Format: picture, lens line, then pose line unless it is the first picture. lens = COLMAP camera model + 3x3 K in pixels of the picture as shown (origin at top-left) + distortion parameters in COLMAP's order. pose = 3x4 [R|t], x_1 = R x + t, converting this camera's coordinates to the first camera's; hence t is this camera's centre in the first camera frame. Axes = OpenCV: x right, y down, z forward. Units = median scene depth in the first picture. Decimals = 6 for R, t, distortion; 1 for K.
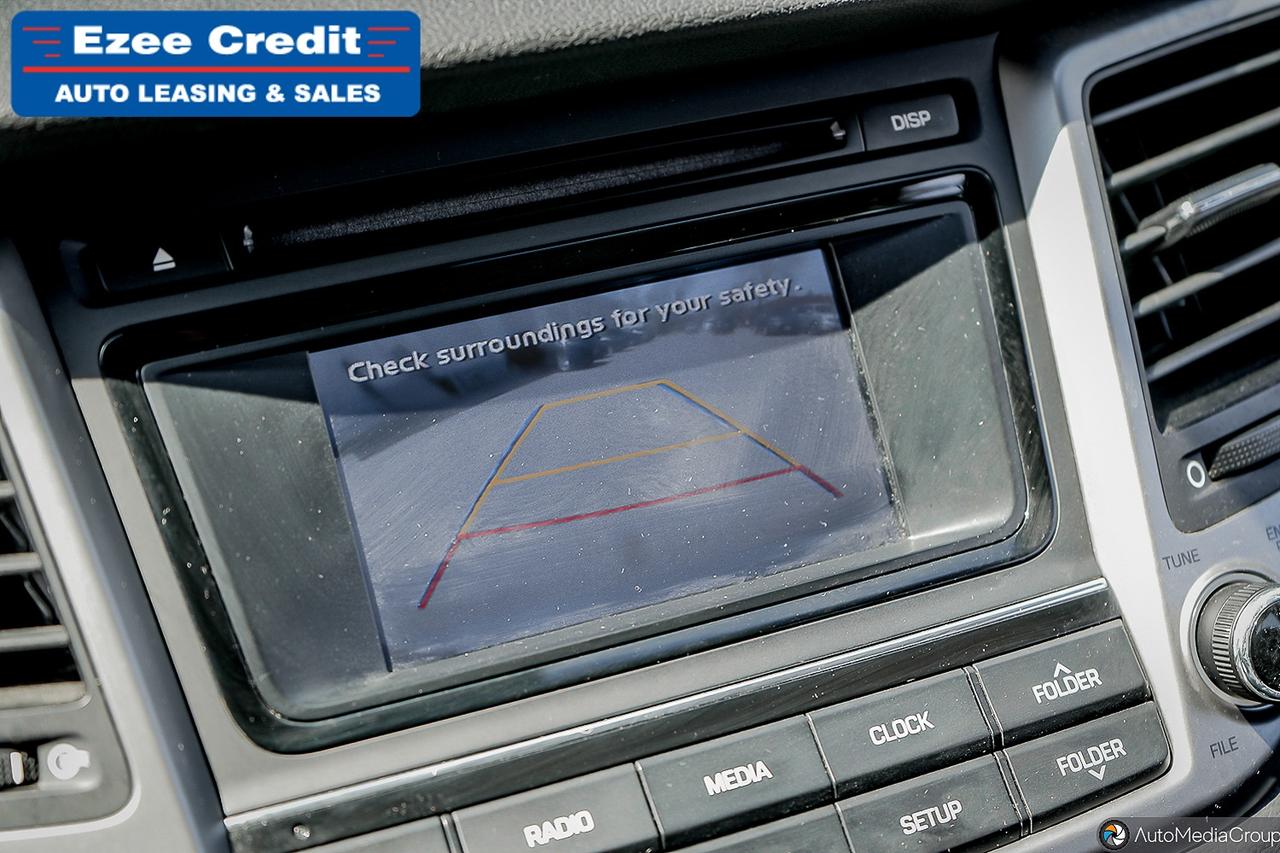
lens RADIAL K [[2034.1, 0, 639.1], [0, 2034.1, 425.8], [0, 0, 1]] dist [-0.090789, 0.000000]
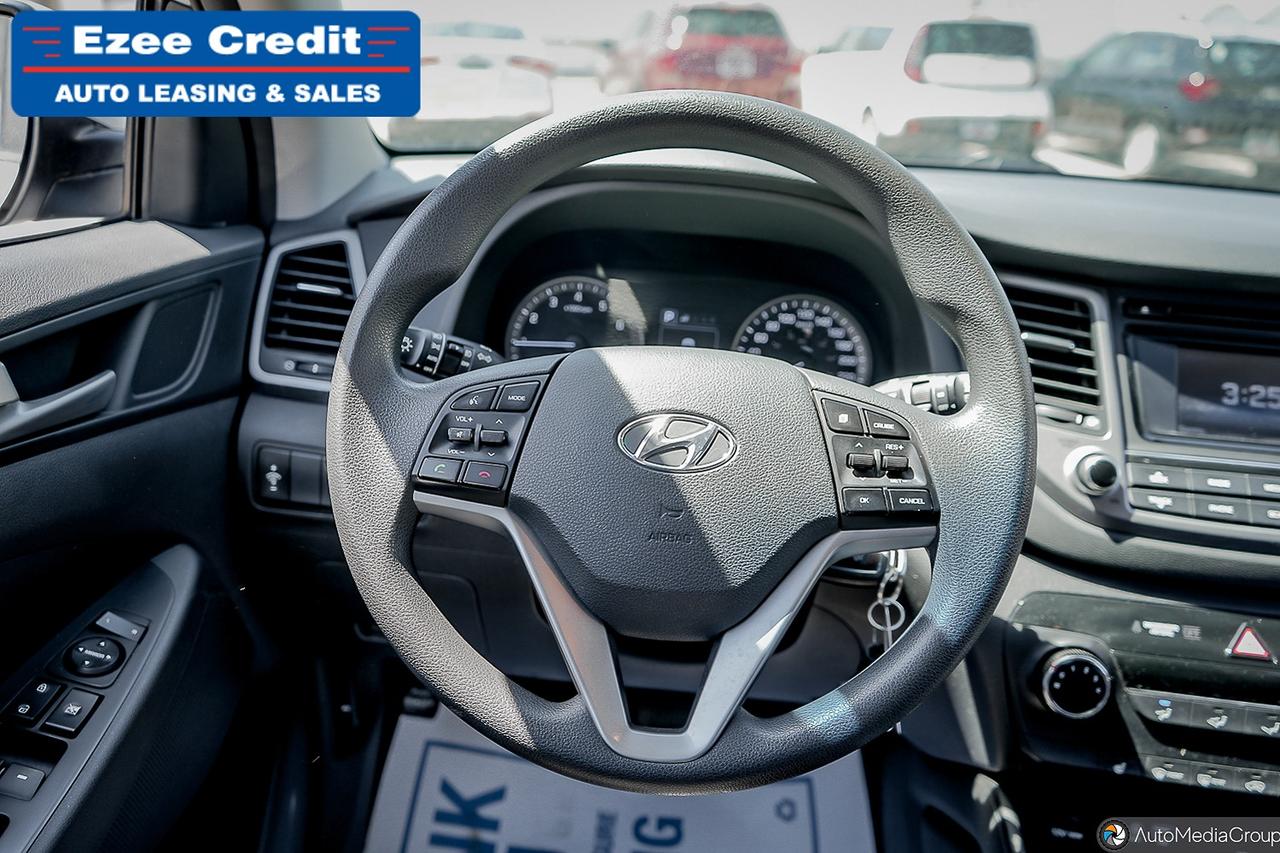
lens RADIAL K [[1003.6, 0, 640.2], [0, 1003.6, 418.5], [0, 0, 1]] dist [-0.018236, 0.007406]
pose [[0.866970, 0.272184, -0.417466, -0.210706], [-0.302209, 0.953222, -0.006119, 0.391123], [0.396273, 0.131467, 0.908672, -0.994449]]
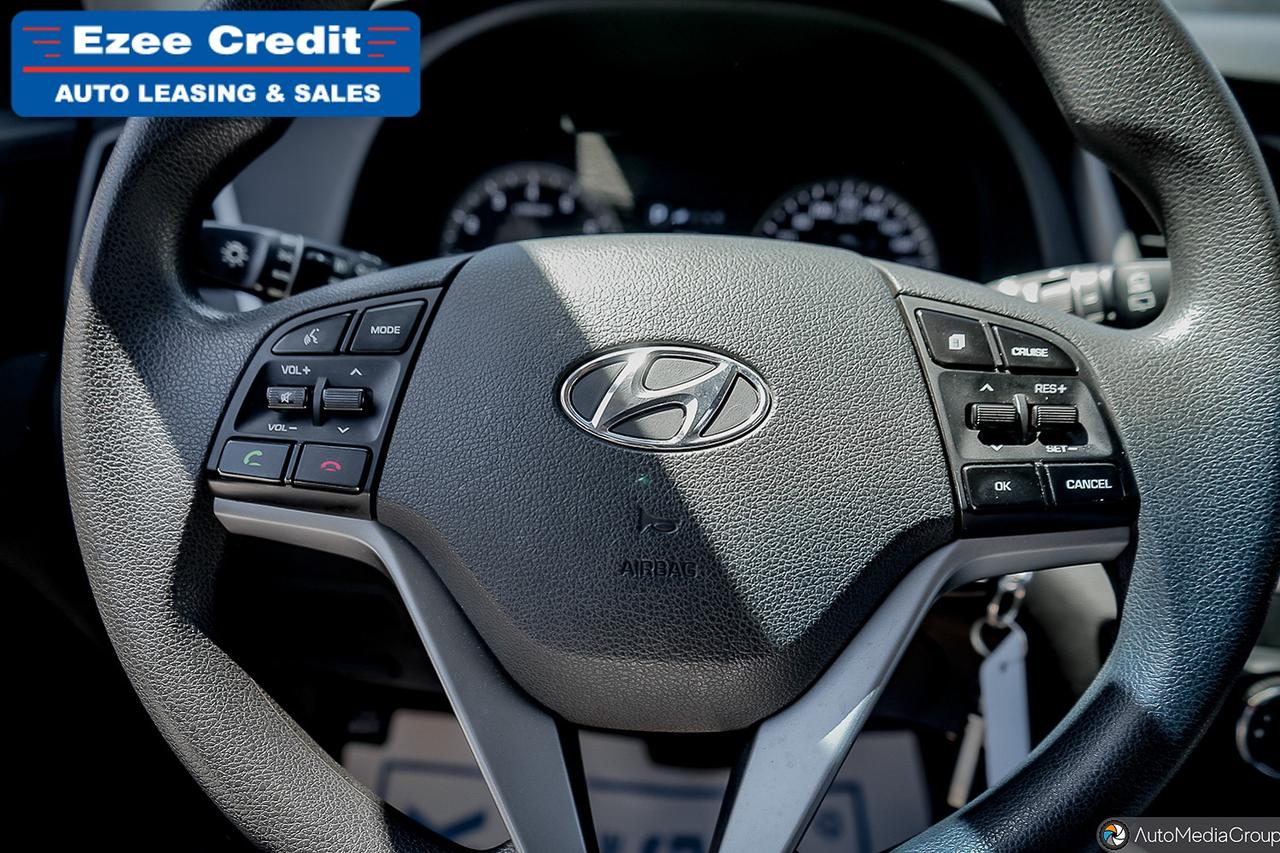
lens RADIAL K [[1003.6, 0, 641.7], [0, 1003.6, 406.9], [0, 0, 1]] dist [-0.018236, 0.007406]
pose [[0.874452, 0.257185, -0.411327, -0.416886], [-0.263141, 0.963790, 0.043197, 0.378479], [0.407542, 0.070463, 0.910464, -0.459748]]
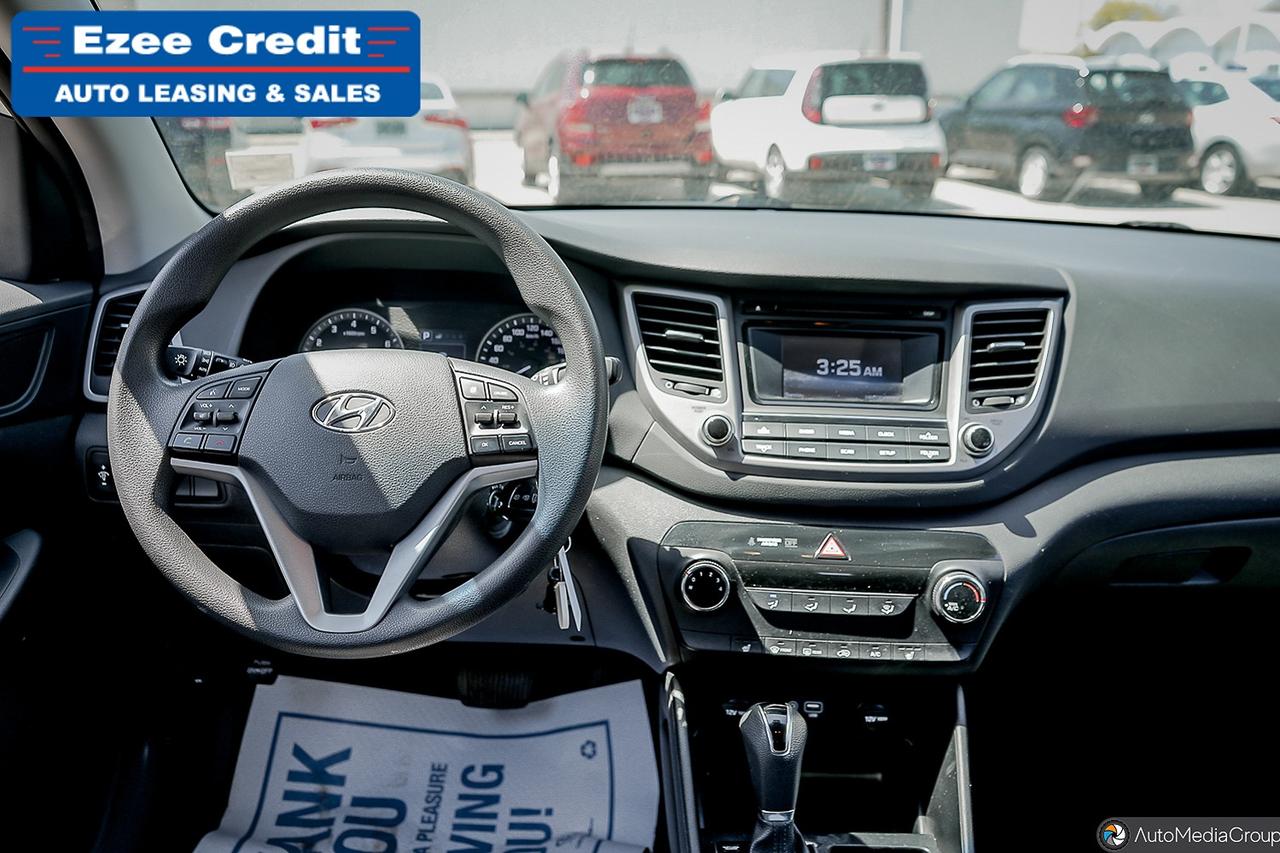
lens RADIAL K [[1003.6, 0, 644.6], [0, 1003.6, 417.5], [0, 0, 1]] dist [-0.018236, 0.007406]
pose [[0.901708, 0.203658, -0.381373, 0.499336], [-0.244878, 0.967550, -0.062298, 0.391396], [0.356310, 0.149564, 0.922320, -1.314319]]
